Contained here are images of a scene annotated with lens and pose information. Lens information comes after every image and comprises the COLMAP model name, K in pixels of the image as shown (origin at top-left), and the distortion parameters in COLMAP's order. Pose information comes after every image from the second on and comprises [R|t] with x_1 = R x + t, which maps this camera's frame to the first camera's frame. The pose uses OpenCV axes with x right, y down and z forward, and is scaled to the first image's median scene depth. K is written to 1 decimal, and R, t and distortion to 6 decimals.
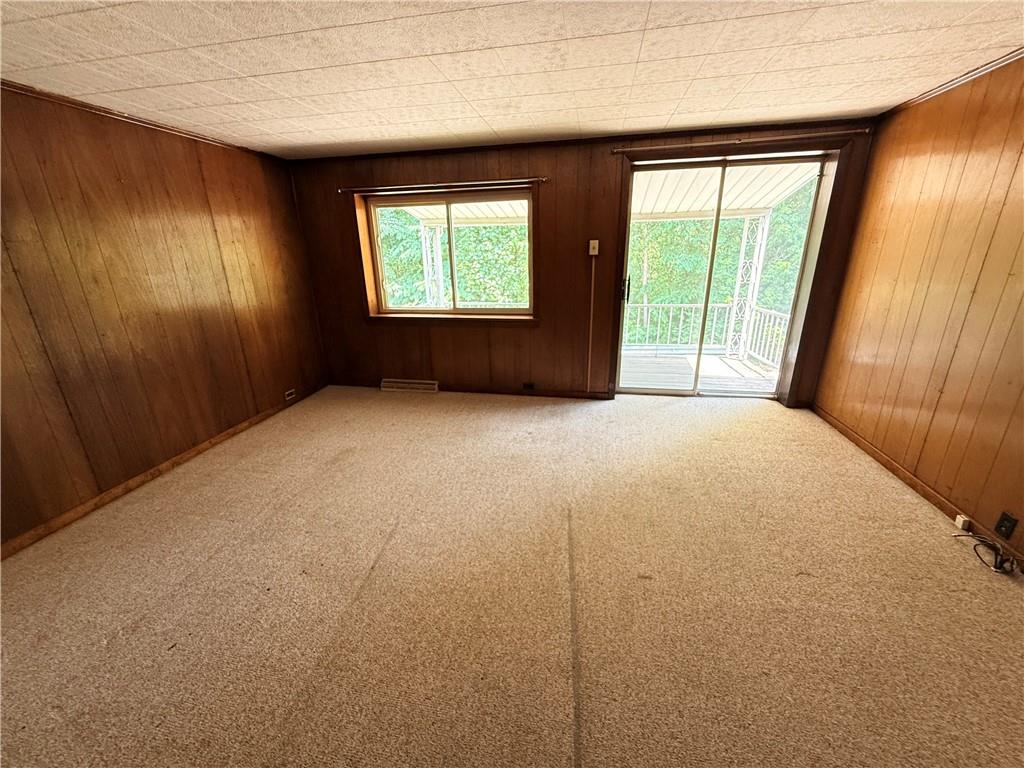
lens RADIAL K [[406.9, 0, 507.3], [0, 406.9, 385.6], [0, 0, 1]] dist [-0.003213, 0.000049]
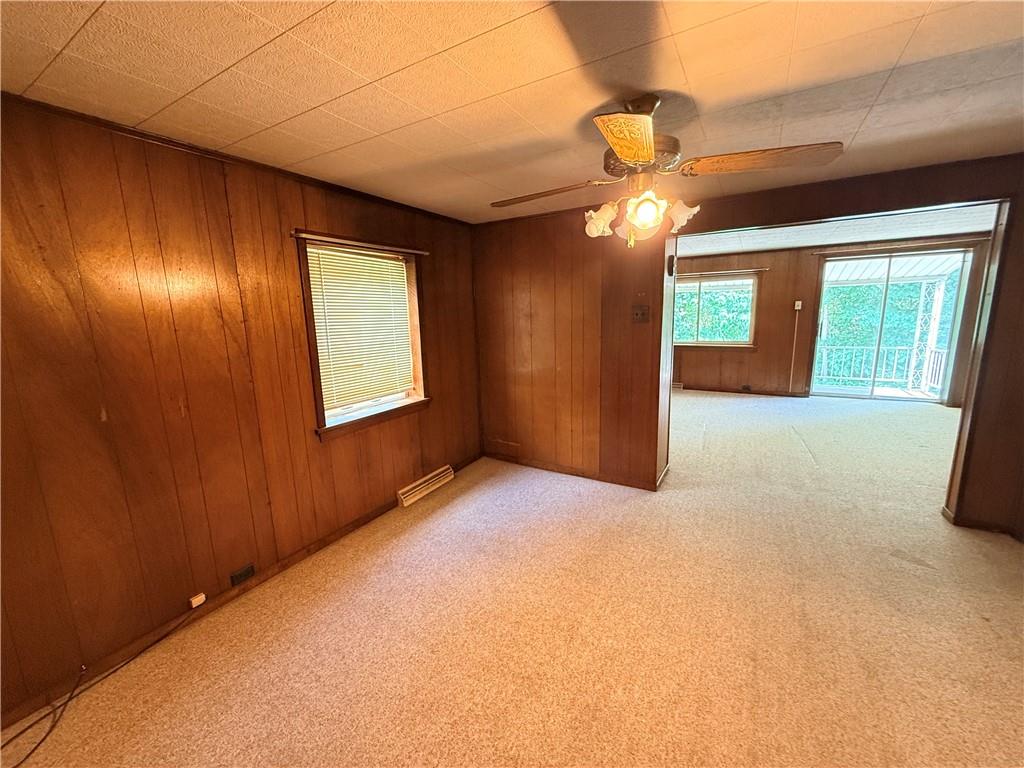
lens RADIAL K [[406.9, 0, 519.0], [0, 406.9, 385.7], [0, 0, 1]] dist [-0.003213, 0.000049]
pose [[0.948517, 0.049748, -0.312794, -0.291389], [-0.091788, 0.988382, -0.121142, 0.258227], [0.303133, 0.143616, 0.942064, -0.765039]]
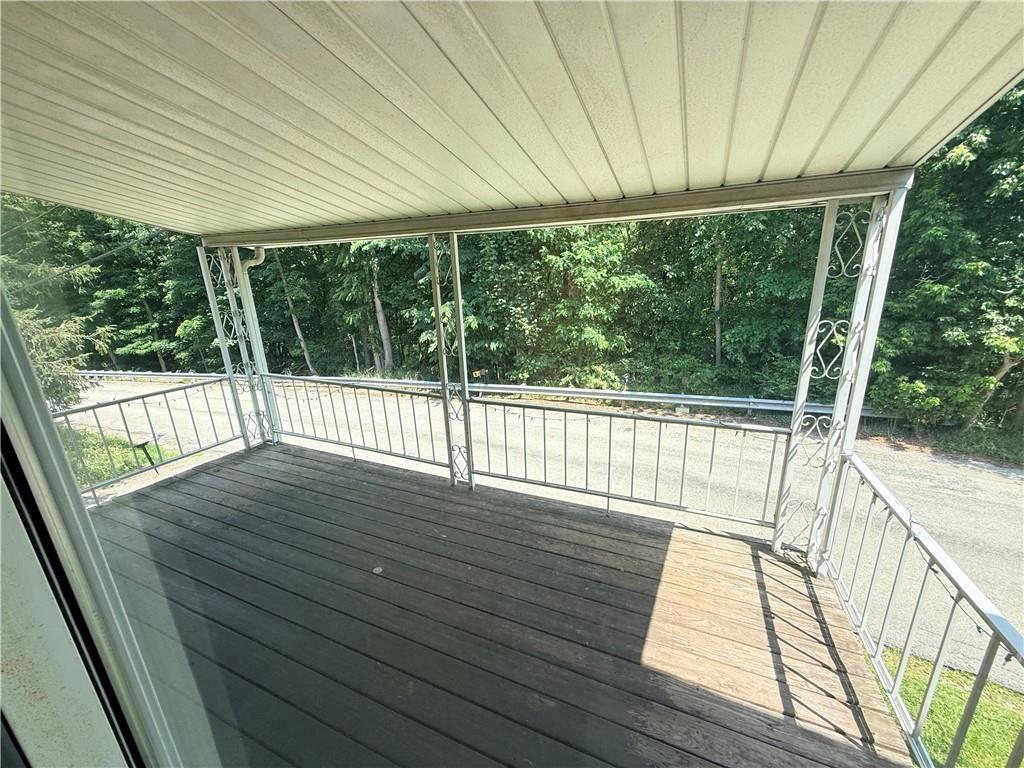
lens RADIAL K [[406.9, 0, 512.3], [0, 406.9, 380.1], [0, 0, 1]] dist [-0.003213, 0.000049]
pose [[0.978483, 0.036222, -0.203122, 0.531912], [-0.045473, 0.998121, -0.041058, -0.310907], [0.201253, 0.049411, 0.978292, 0.811734]]
